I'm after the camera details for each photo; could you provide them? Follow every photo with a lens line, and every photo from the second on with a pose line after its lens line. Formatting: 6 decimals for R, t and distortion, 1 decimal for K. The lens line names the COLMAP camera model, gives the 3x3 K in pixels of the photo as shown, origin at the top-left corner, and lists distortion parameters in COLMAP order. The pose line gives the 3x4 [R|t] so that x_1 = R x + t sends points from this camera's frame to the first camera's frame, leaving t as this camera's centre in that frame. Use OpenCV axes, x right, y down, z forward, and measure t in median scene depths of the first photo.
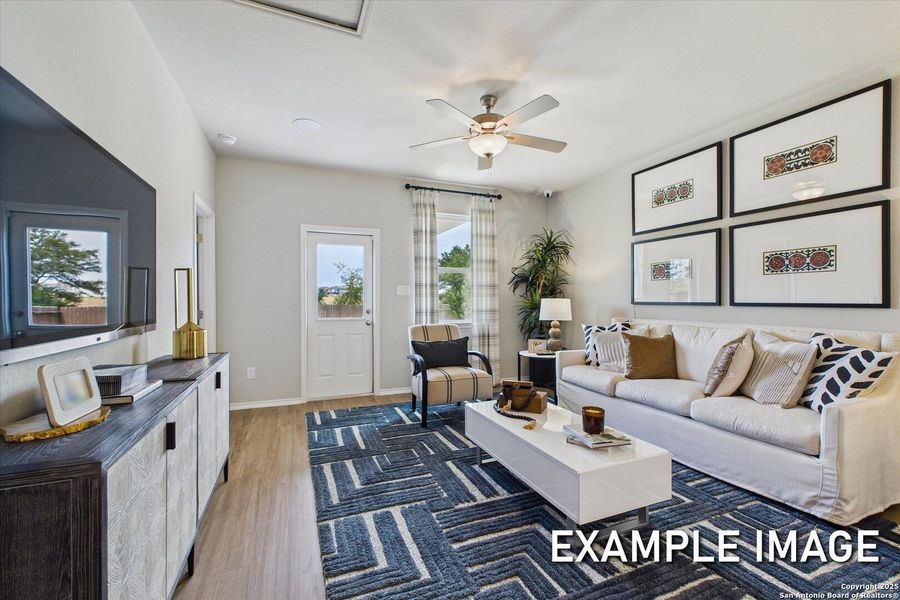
lens RADIAL K [[379.3, 0, 449.5], [0, 379.3, 302.2], [0, 0, 1]] dist [0.002013, -0.000039]
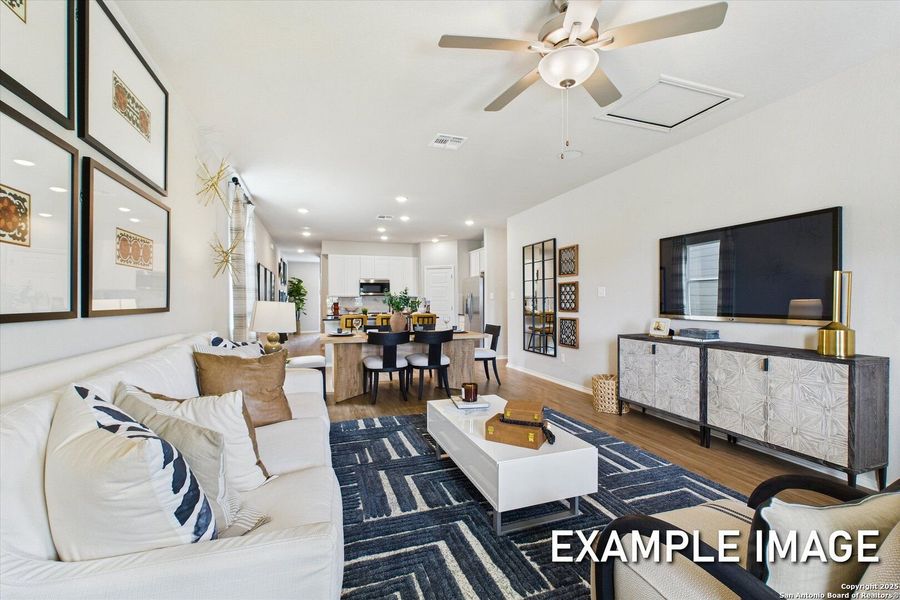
lens RADIAL K [[379.3, 0, 451.2], [0, 379.3, 302.3], [0, 0, 1]] dist [0.002013, -0.000039]
pose [[-0.999008, 0.004043, 0.044344, 0.203121], [0.004671, 0.999890, 0.014082, -0.012061], [-0.044282, 0.014275, -0.998917, 1.238404]]
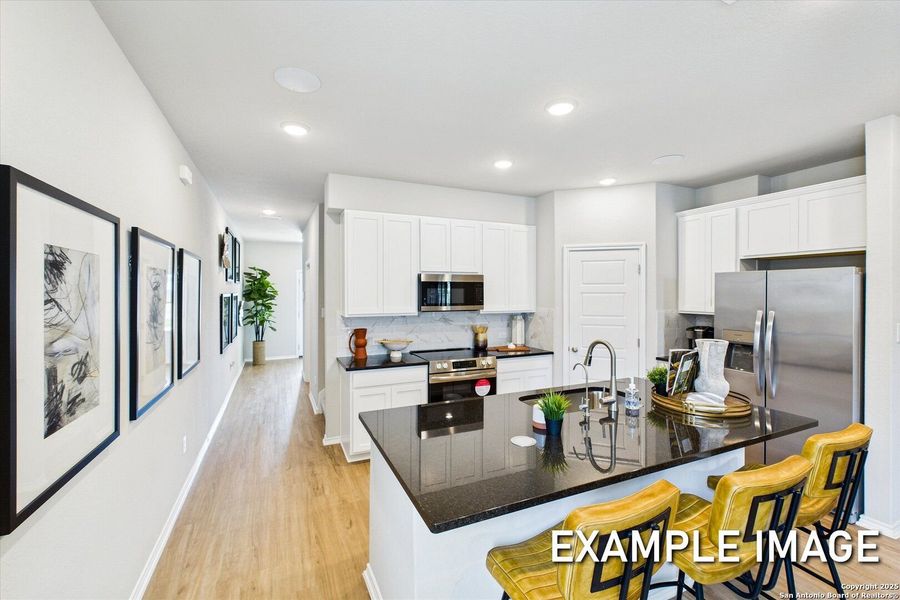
lens RADIAL K [[379.3, 0, 449.5], [0, 379.3, 297.0], [0, 0, 1]] dist [0.002013, -0.000039]
pose [[-0.999293, -0.000021, -0.037587, 0.858987], [-0.000884, 0.999737, 0.022937, -0.088912], [0.037577, 0.022954, -0.999030, -0.170390]]
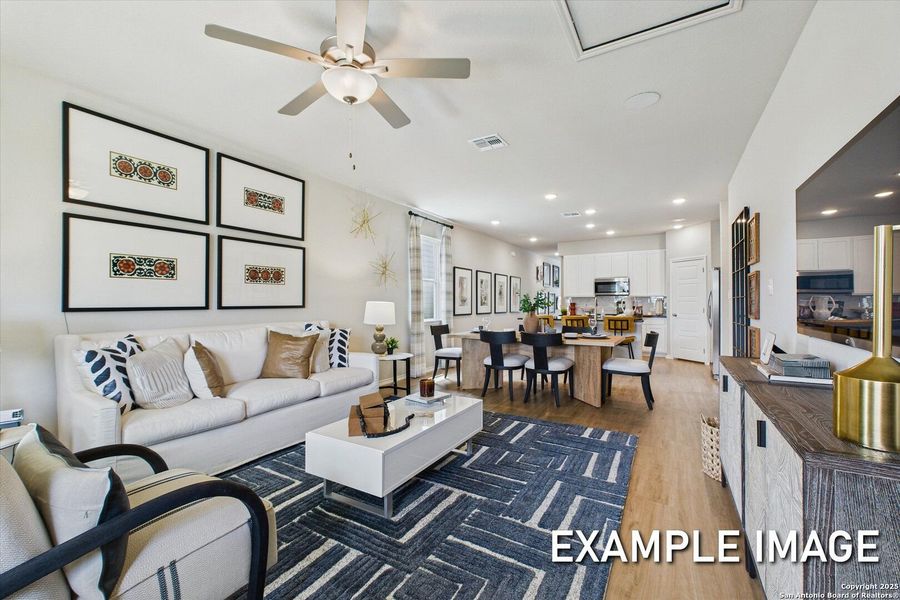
lens RADIAL K [[379.3, 0, 450.2], [0, 379.3, 302.3], [0, 0, 1]] dist [0.002013, -0.000039]
pose [[-0.606660, 0.001644, 0.794959, -0.424858], [0.011245, 0.999916, 0.006513, -0.008353], [-0.794882, 0.012890, -0.606628, 0.949745]]
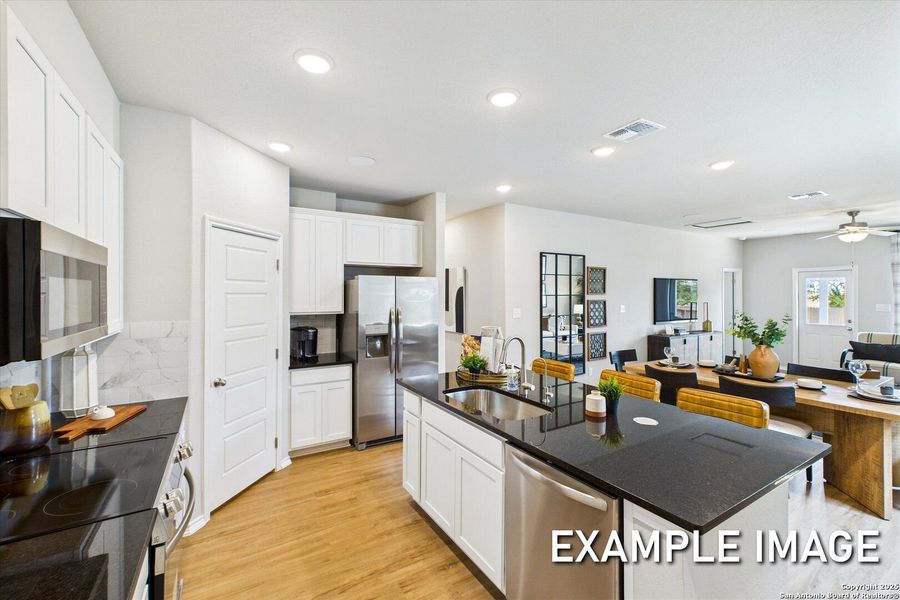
lens RADIAL K [[379.3, 0, 451.7], [0, 379.3, 291.2], [0, 0, 1]] dist [0.002013, -0.000039]
pose [[0.163049, -0.008064, -0.986585, 1.209124], [-0.009355, 0.999909, -0.009719, -0.077307], [0.986574, 0.010814, 0.162959, -0.935463]]
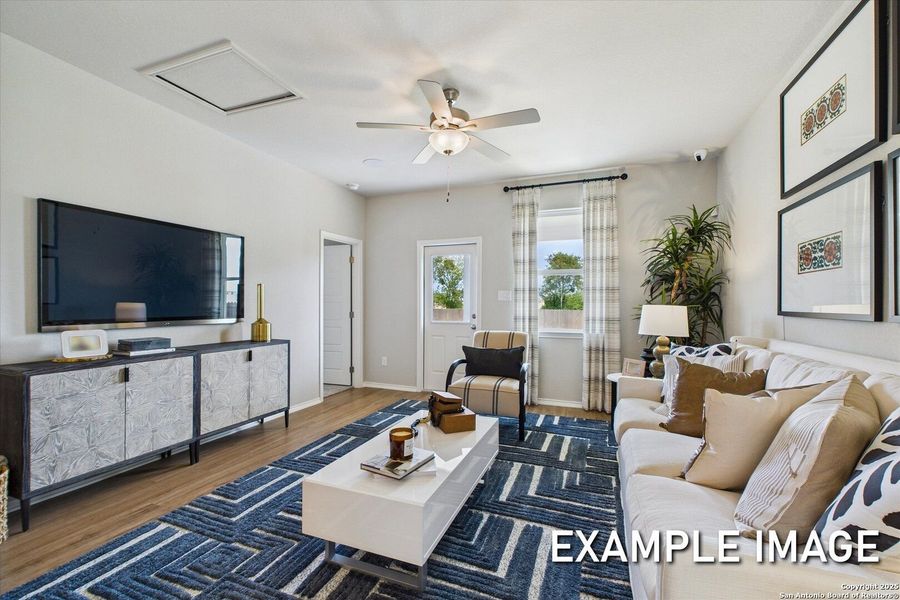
lens RADIAL K [[379.3, 0, 448.5], [0, 379.3, 306.1], [0, 0, 1]] dist [0.002013, -0.000039]
pose [[0.722315, 0.008322, -0.691514, 0.560093], [-0.012341, 0.999923, -0.000857, -0.002207], [0.691454, 0.009153, 0.722362, 0.235987]]
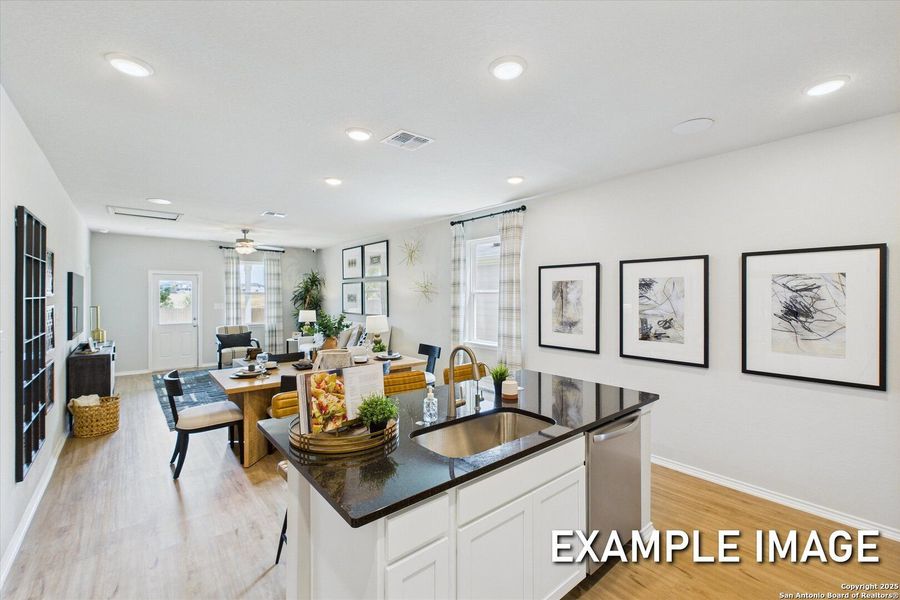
lens RADIAL K [[379.3, 0, 449.9], [0, 379.3, 295.2], [0, 0, 1]] dist [0.002013, -0.000039]
pose [[0.951617, -0.000655, 0.307287, 0.436166], [0.003906, 0.999943, -0.009965, -0.074462], [-0.307263, 0.010683, 0.951565, -1.212702]]
